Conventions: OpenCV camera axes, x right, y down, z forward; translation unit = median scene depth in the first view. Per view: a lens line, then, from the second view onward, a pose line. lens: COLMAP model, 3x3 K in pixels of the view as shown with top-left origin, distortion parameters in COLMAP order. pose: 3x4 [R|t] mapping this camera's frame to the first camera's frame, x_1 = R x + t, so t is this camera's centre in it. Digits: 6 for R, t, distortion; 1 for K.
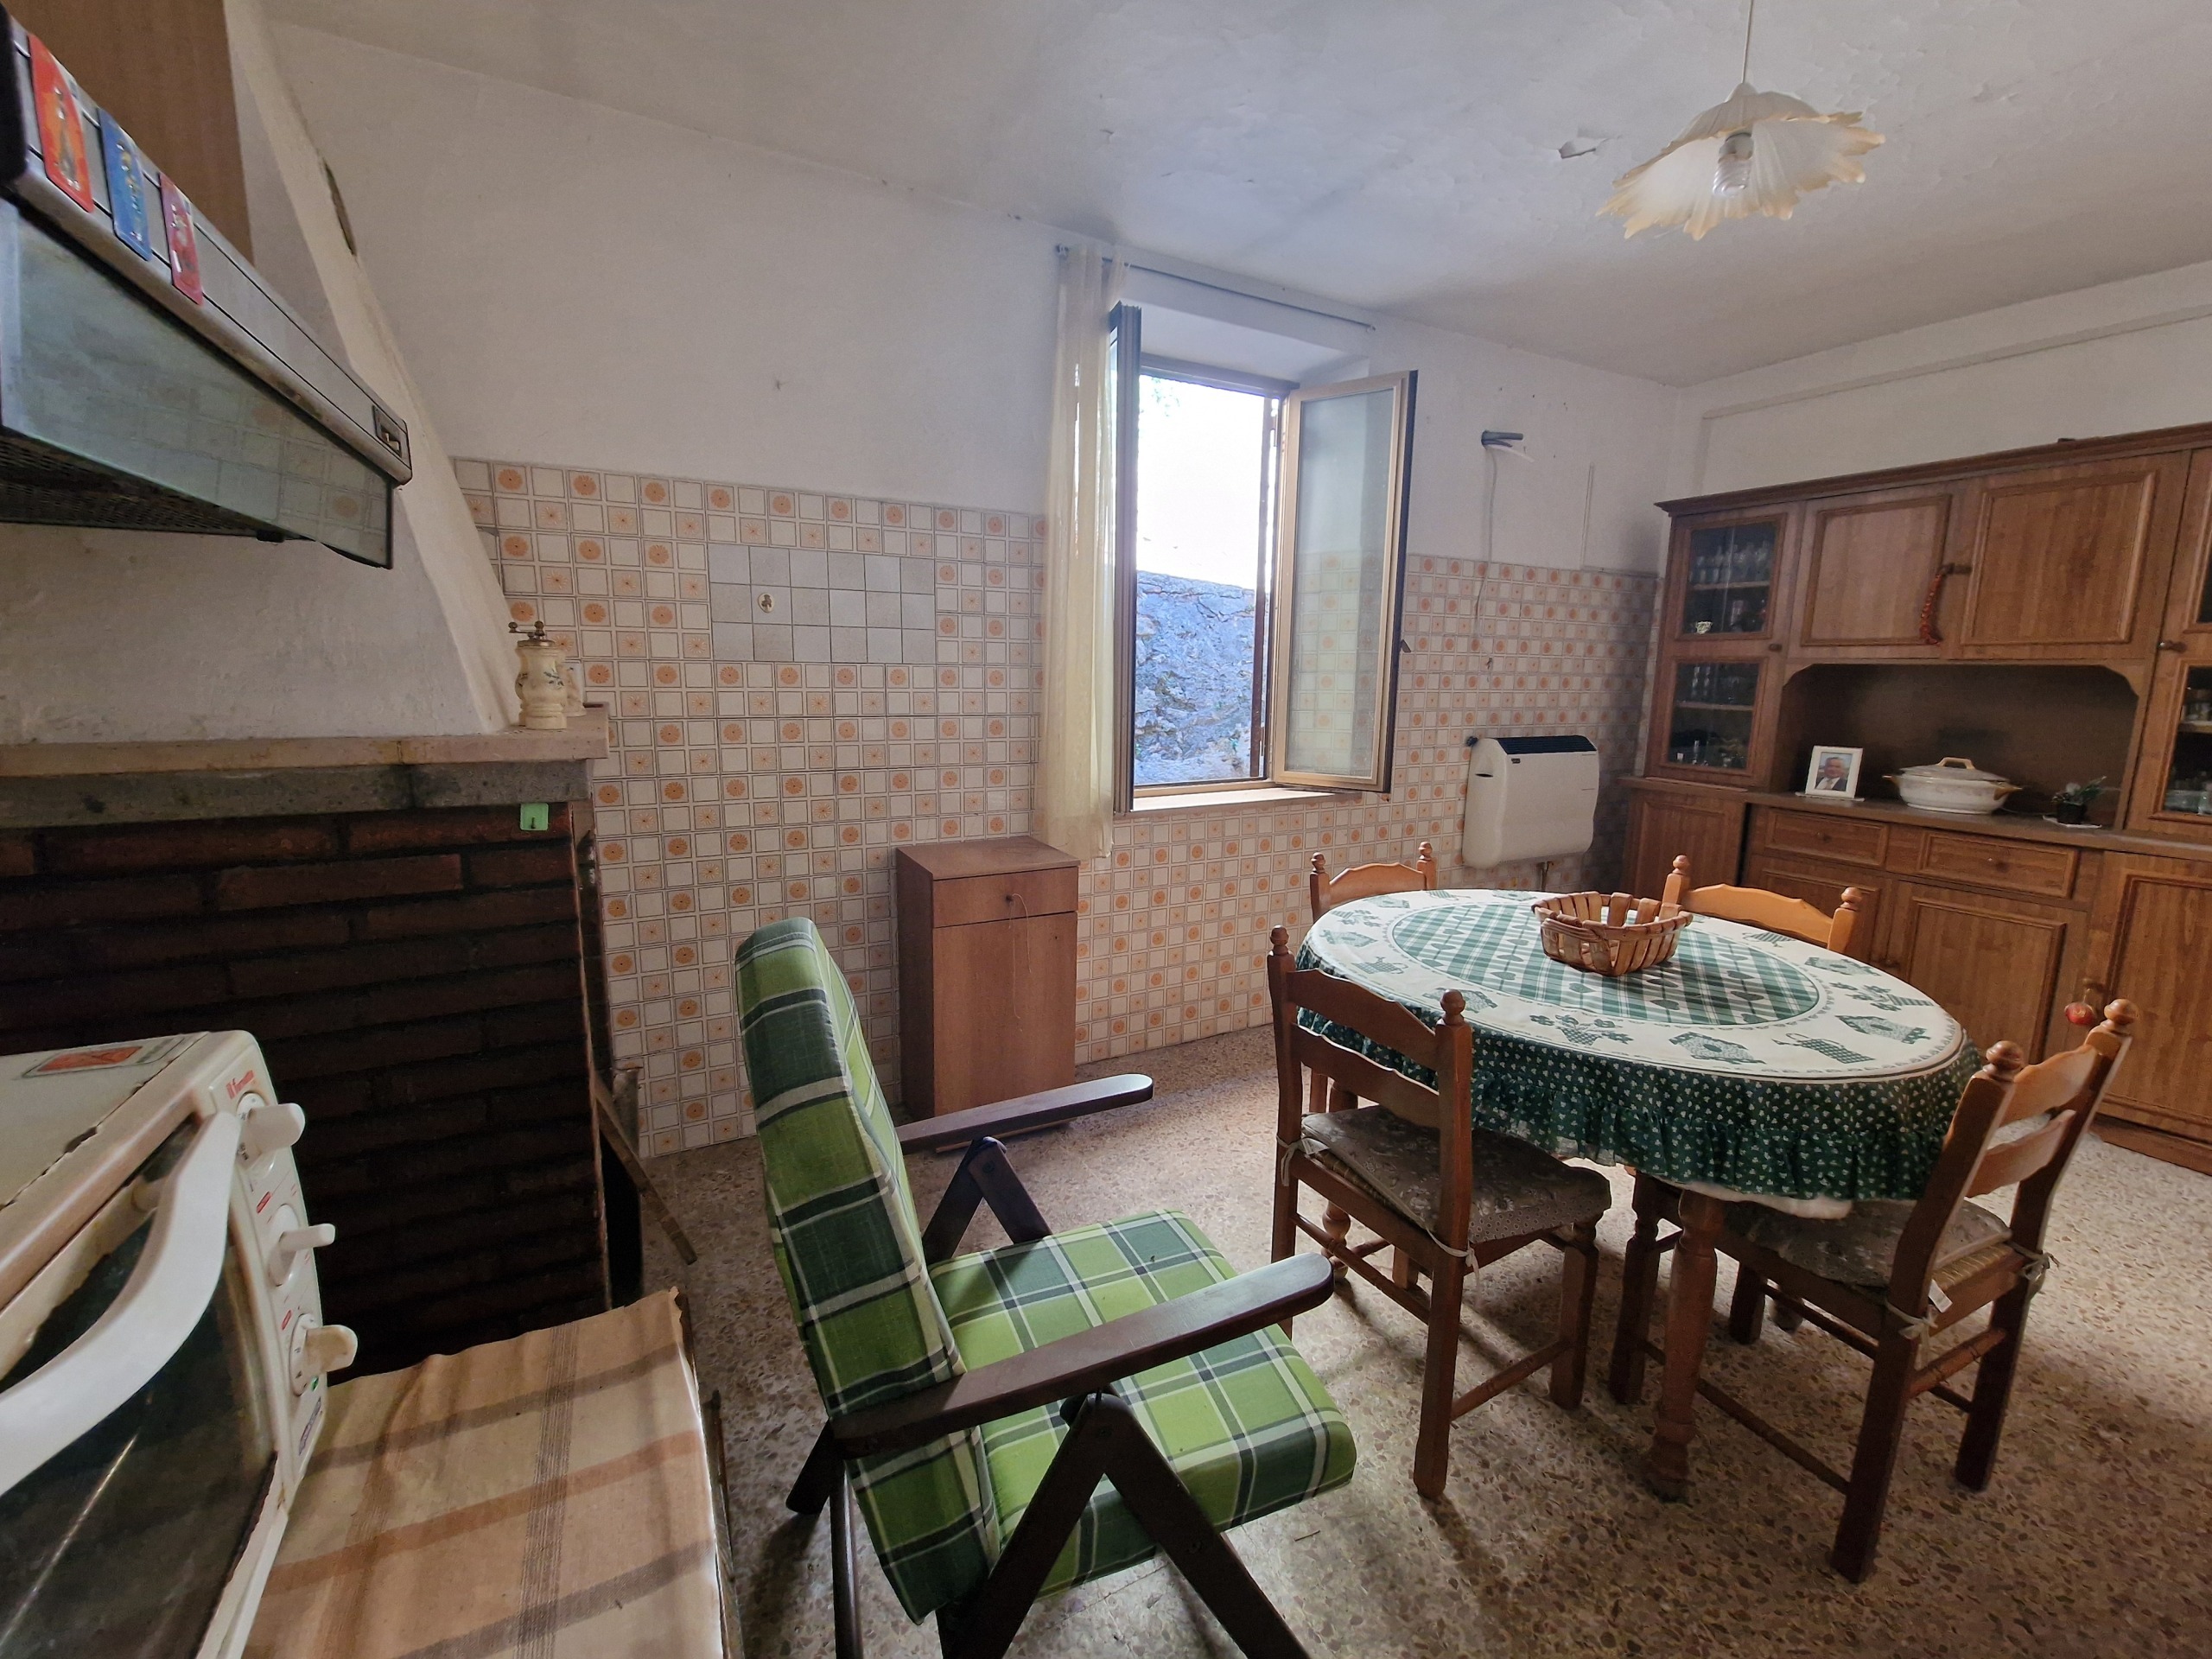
lens RADIAL K [[904.3, 0, 1125.0], [0, 904.3, 814.0], [0, 0, 1]] dist [0.011905, -0.008260]
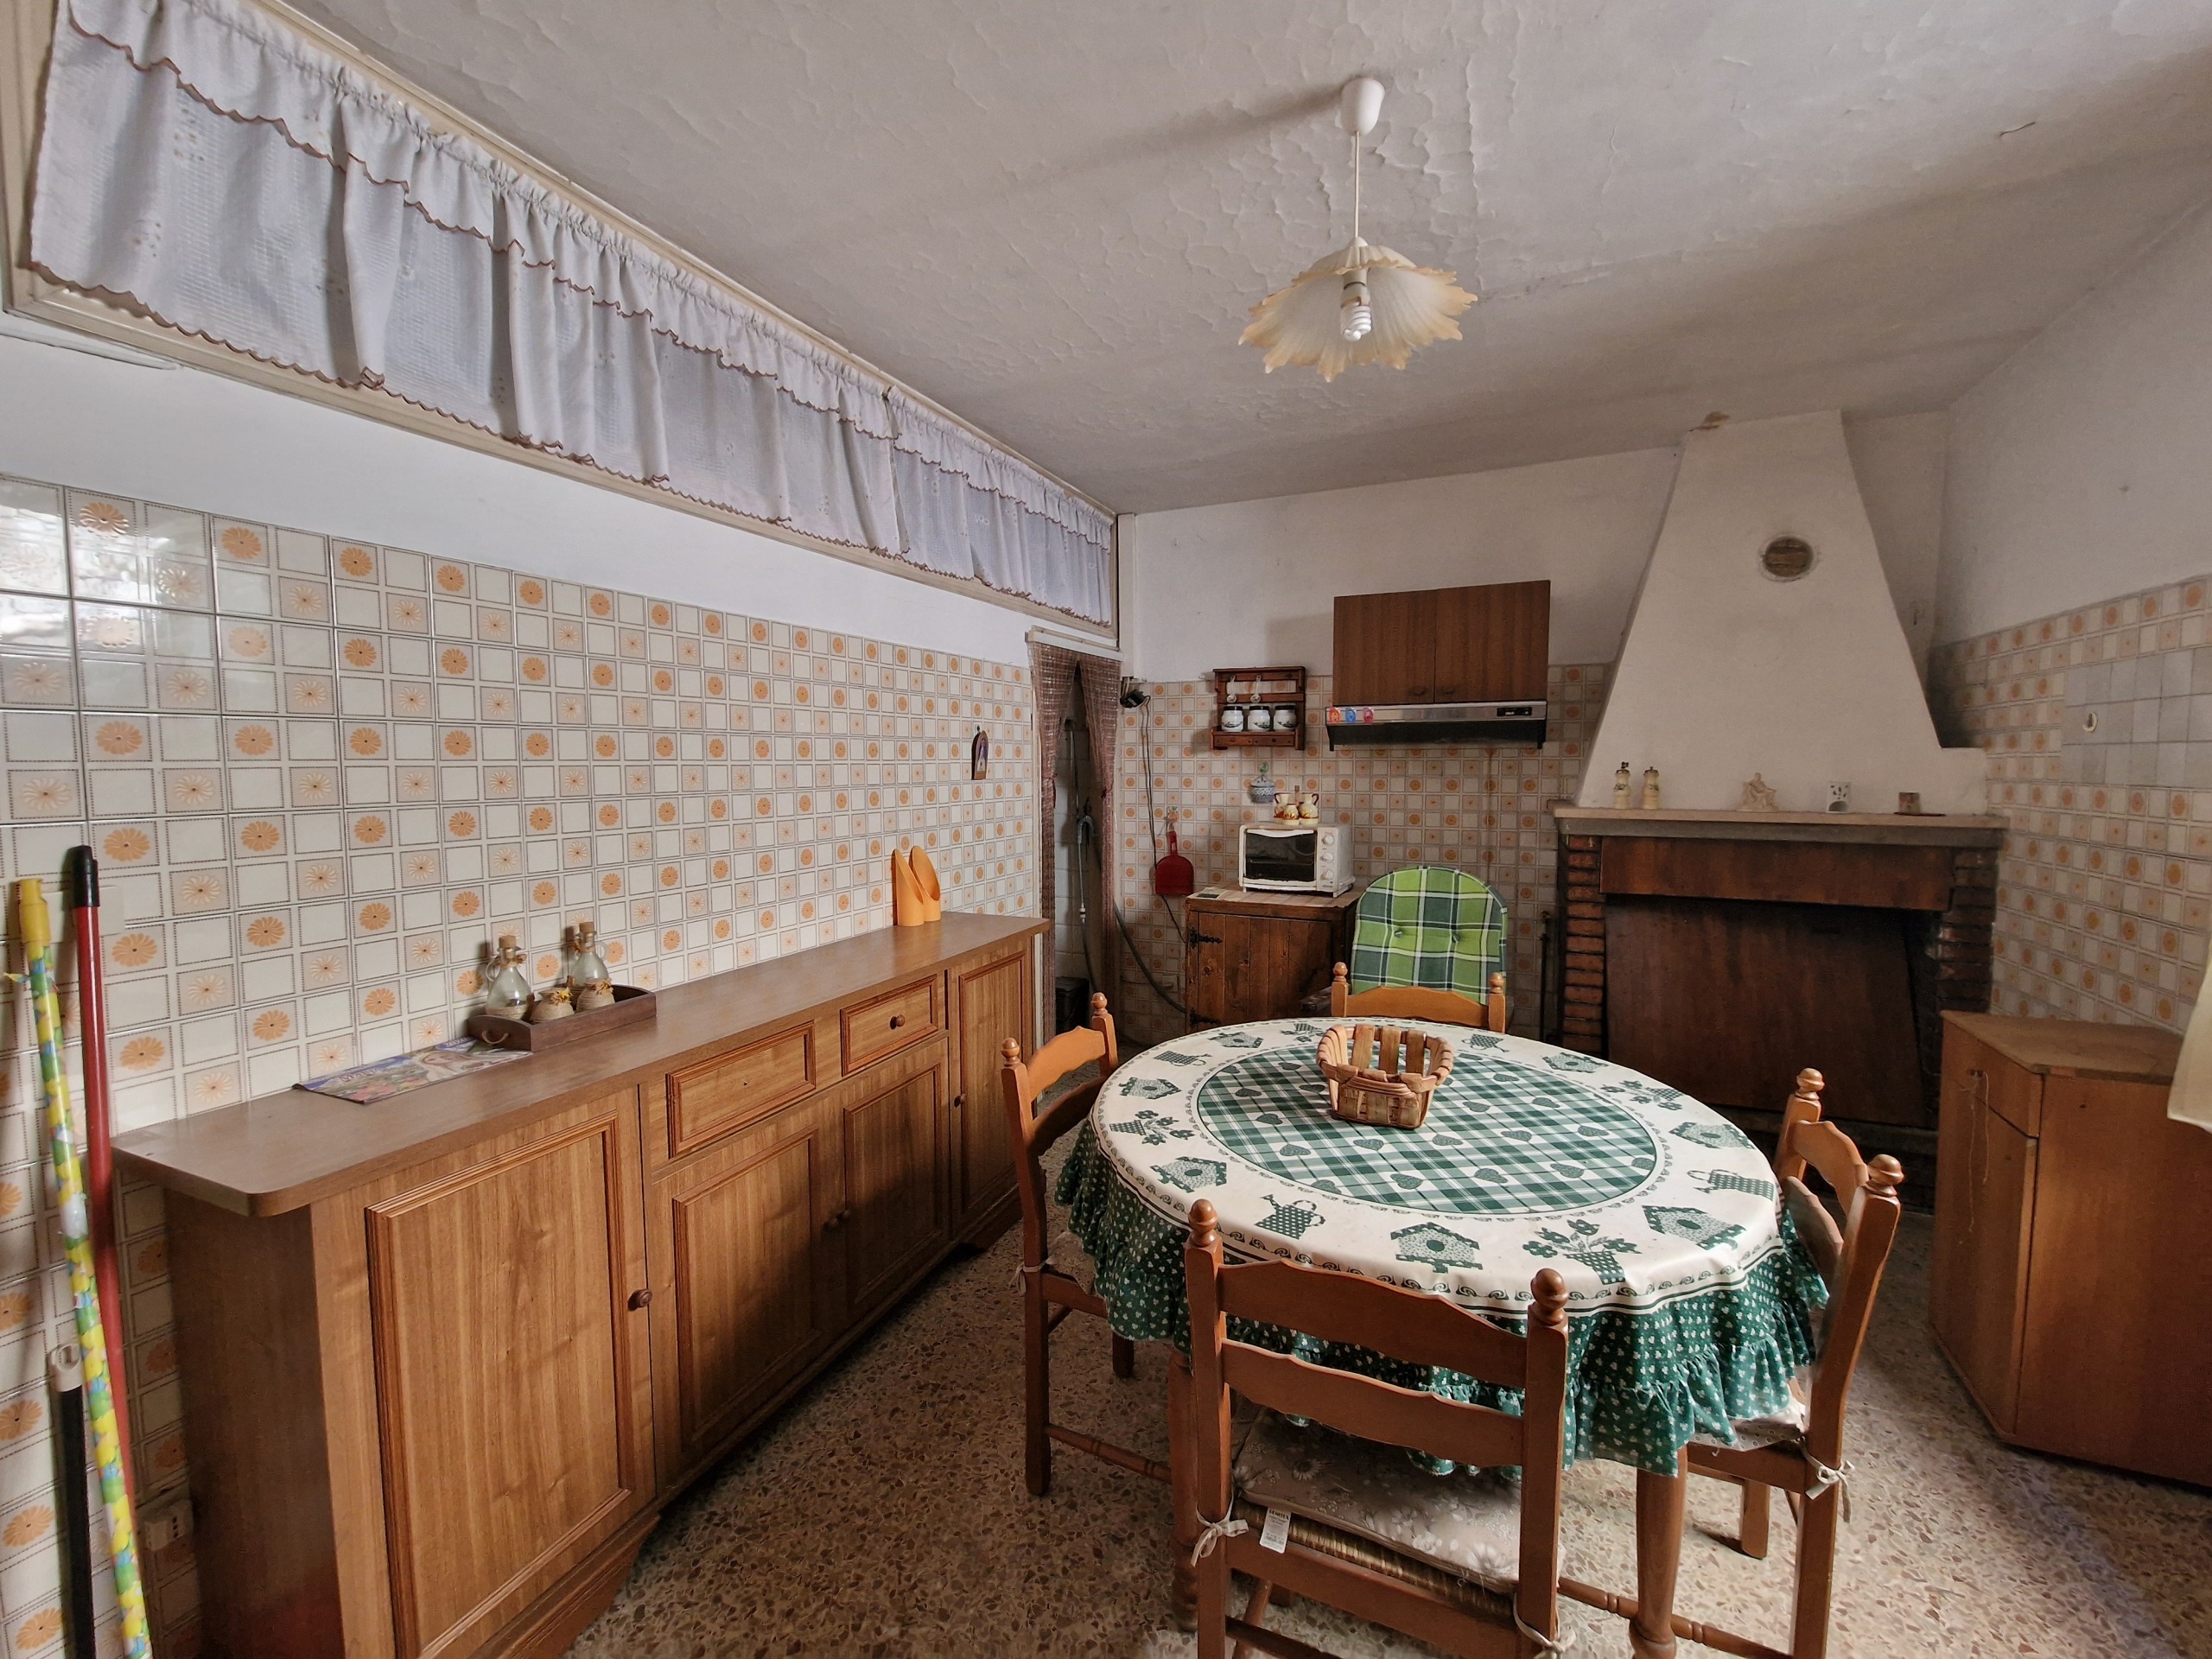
lens RADIAL K [[891.7, 0, 1131.9], [0, 891.7, 821.4], [0, 0, 1]] dist [0.009335, -0.004023]
pose [[-0.783618, 0.029444, -0.620545, 1.398239], [-0.107438, 0.977402, 0.182048, -0.278981], [0.611882, 0.209326, -0.762747, 1.610571]]
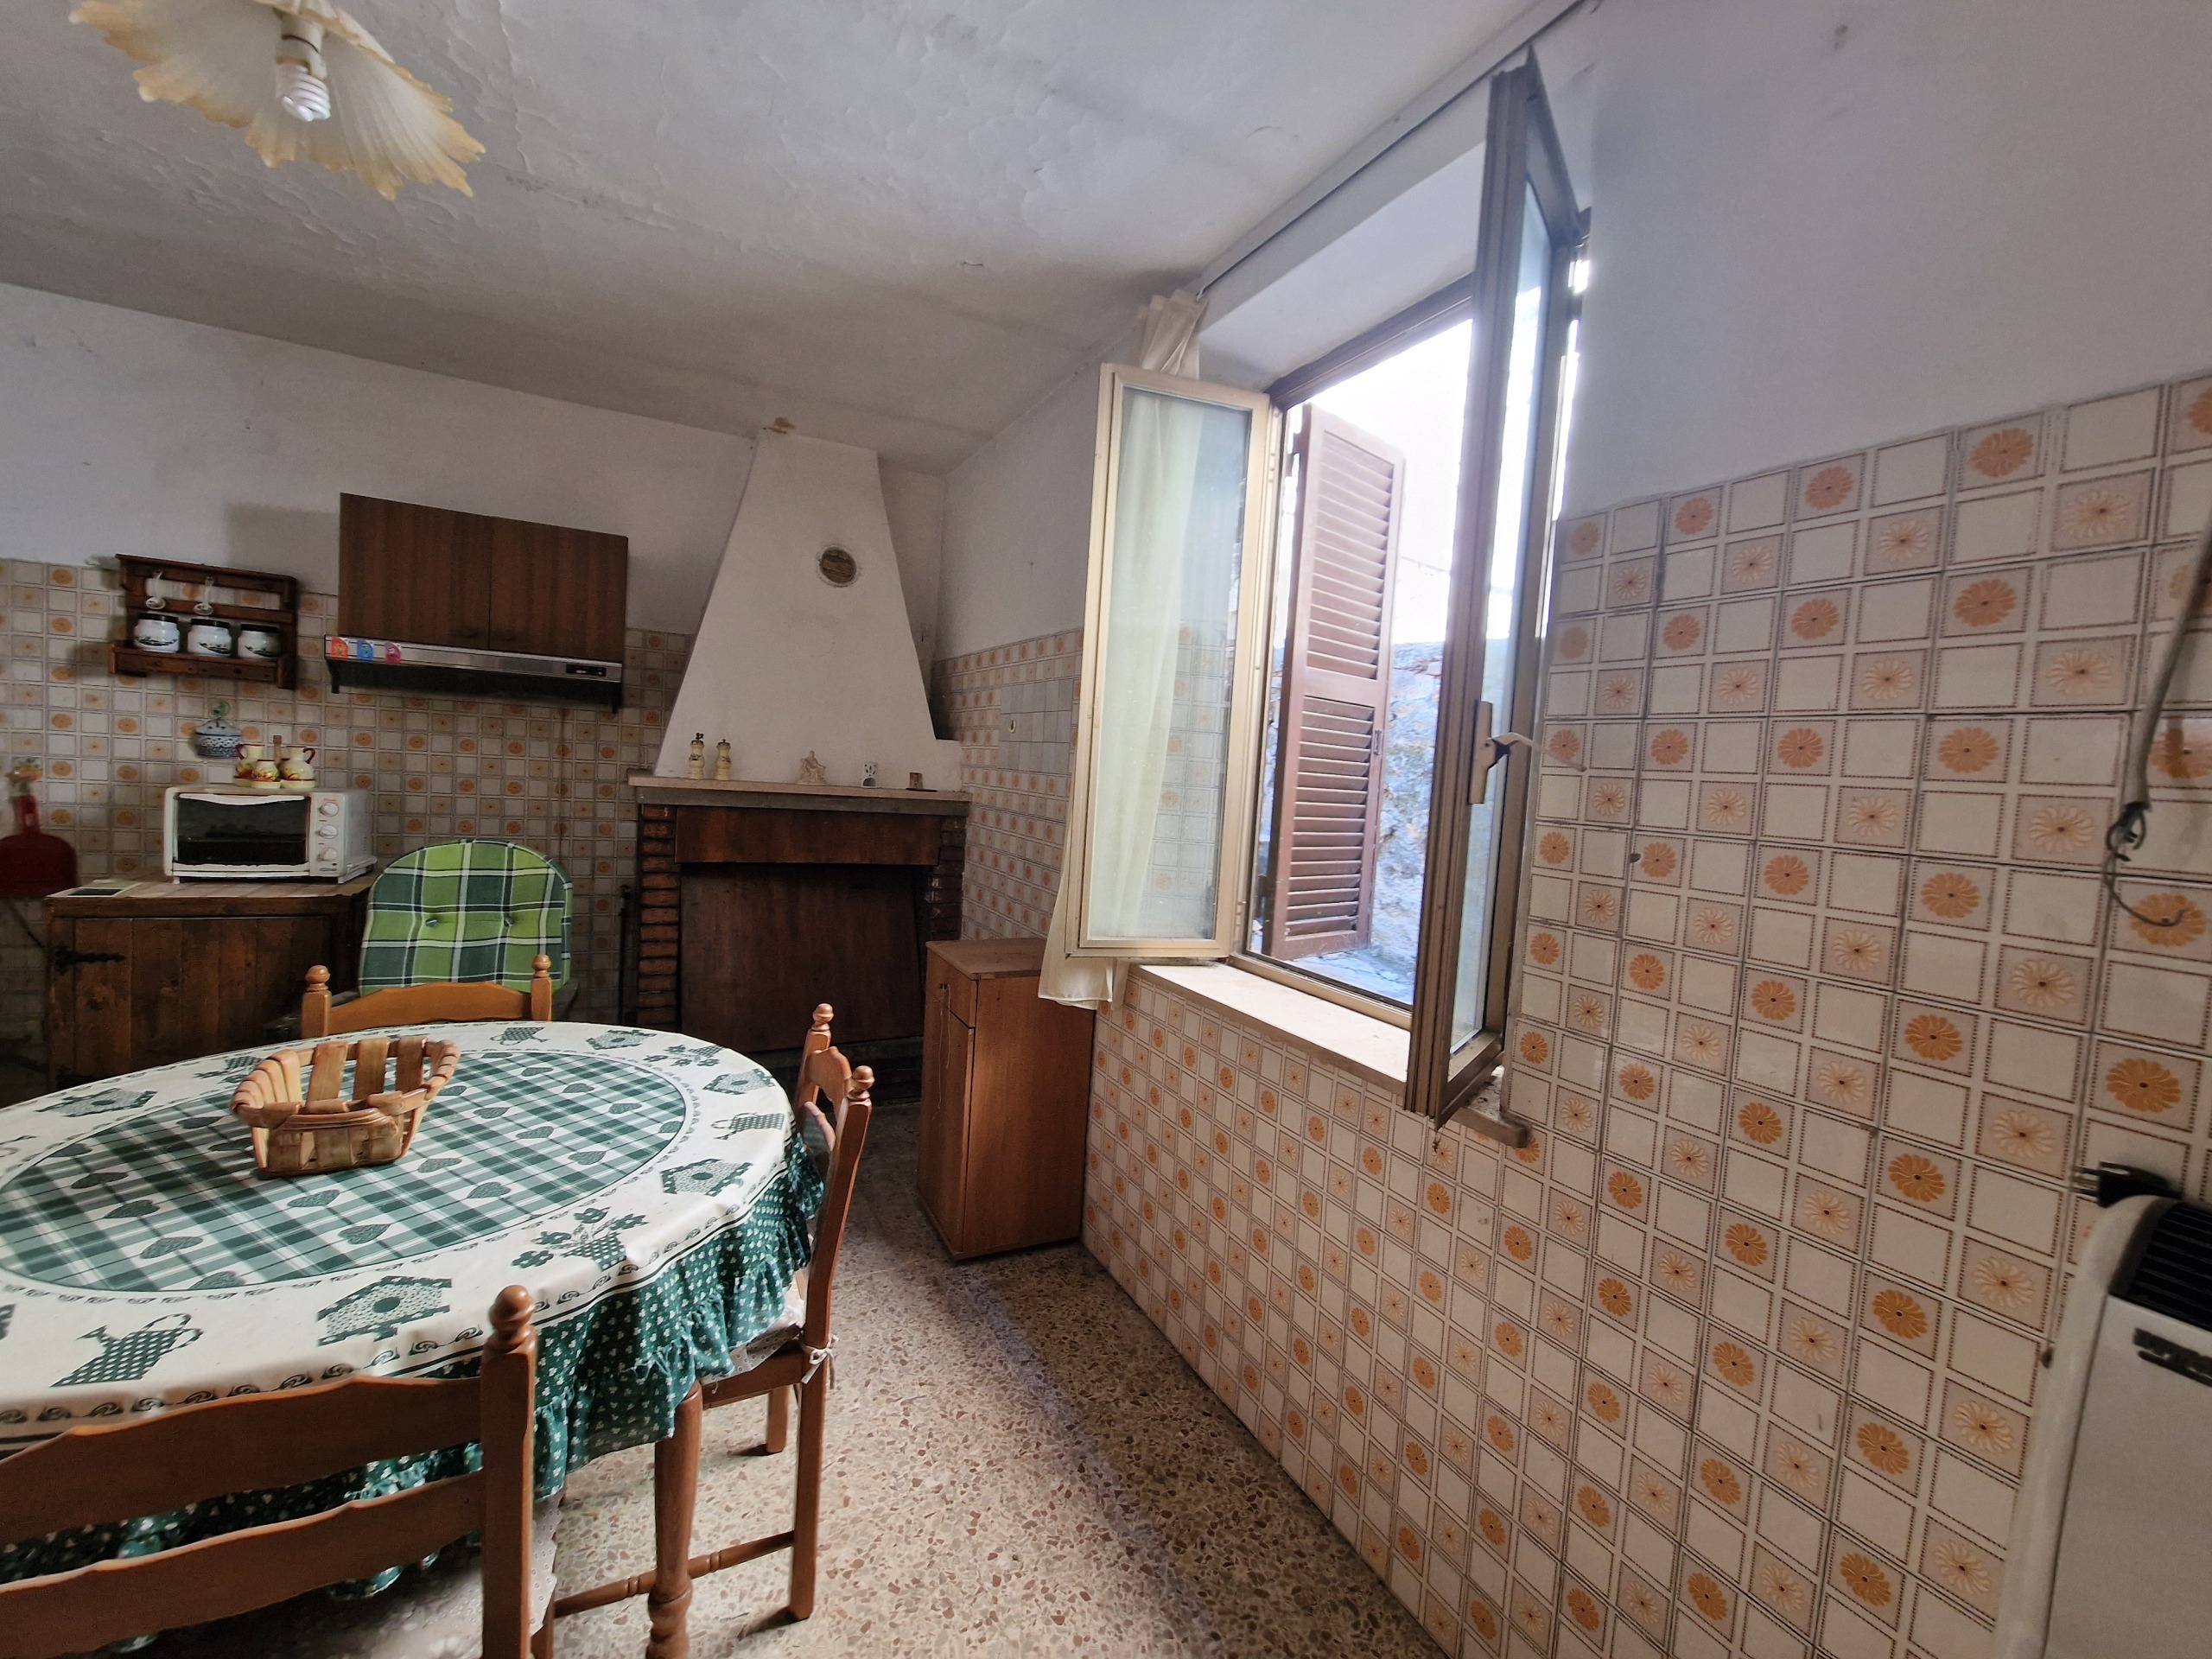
lens RADIAL K [[891.0, 0, 1096.2], [0, 891.0, 820.0], [0, 0, 1]] dist [0.004241, -0.004141]
pose [[-0.011547, 0.045842, -0.998882, 1.320156], [-0.223626, 0.973528, 0.047263, -0.269143], [0.974607, 0.223922, -0.000990, 1.652902]]
